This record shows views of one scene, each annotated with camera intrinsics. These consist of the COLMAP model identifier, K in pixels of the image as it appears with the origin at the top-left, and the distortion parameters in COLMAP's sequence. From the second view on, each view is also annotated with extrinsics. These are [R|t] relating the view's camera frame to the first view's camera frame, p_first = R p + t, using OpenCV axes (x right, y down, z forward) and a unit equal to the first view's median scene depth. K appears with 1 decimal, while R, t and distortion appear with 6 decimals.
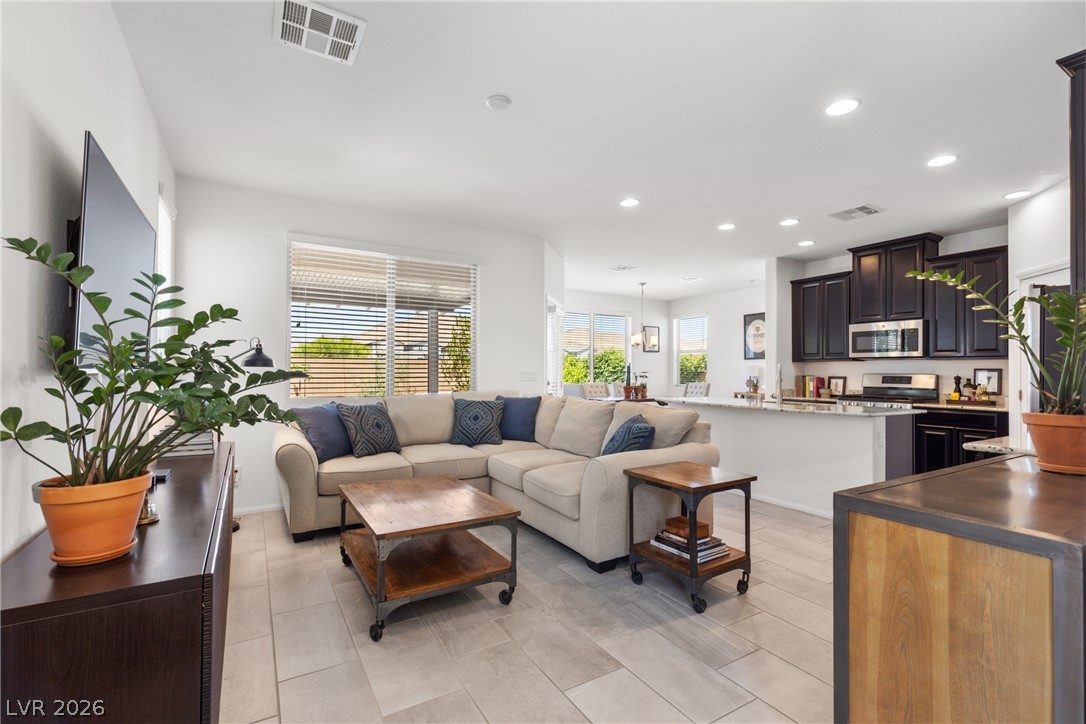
lens RADIAL K [[491.6, 0, 548.2], [0, 491.6, 359.2], [0, 0, 1]] dist [0.010242, -0.000020]
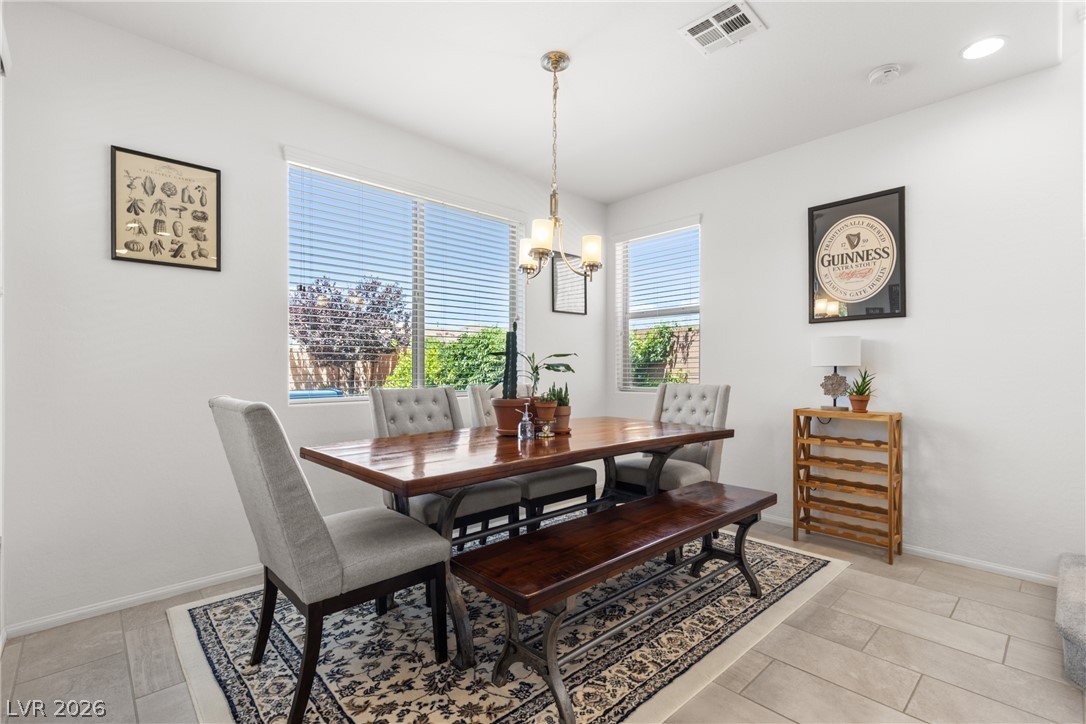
lens RADIAL K [[491.6, 0, 548.2], [0, 491.6, 359.2], [0, 0, 1]] dist [0.010242, -0.000020]
pose [[0.978770, -0.000656, 0.204962, 0.119910], [-0.000587, 0.999982, 0.006003, 0.027544], [-0.204962, -0.005996, 0.978752, 0.677386]]
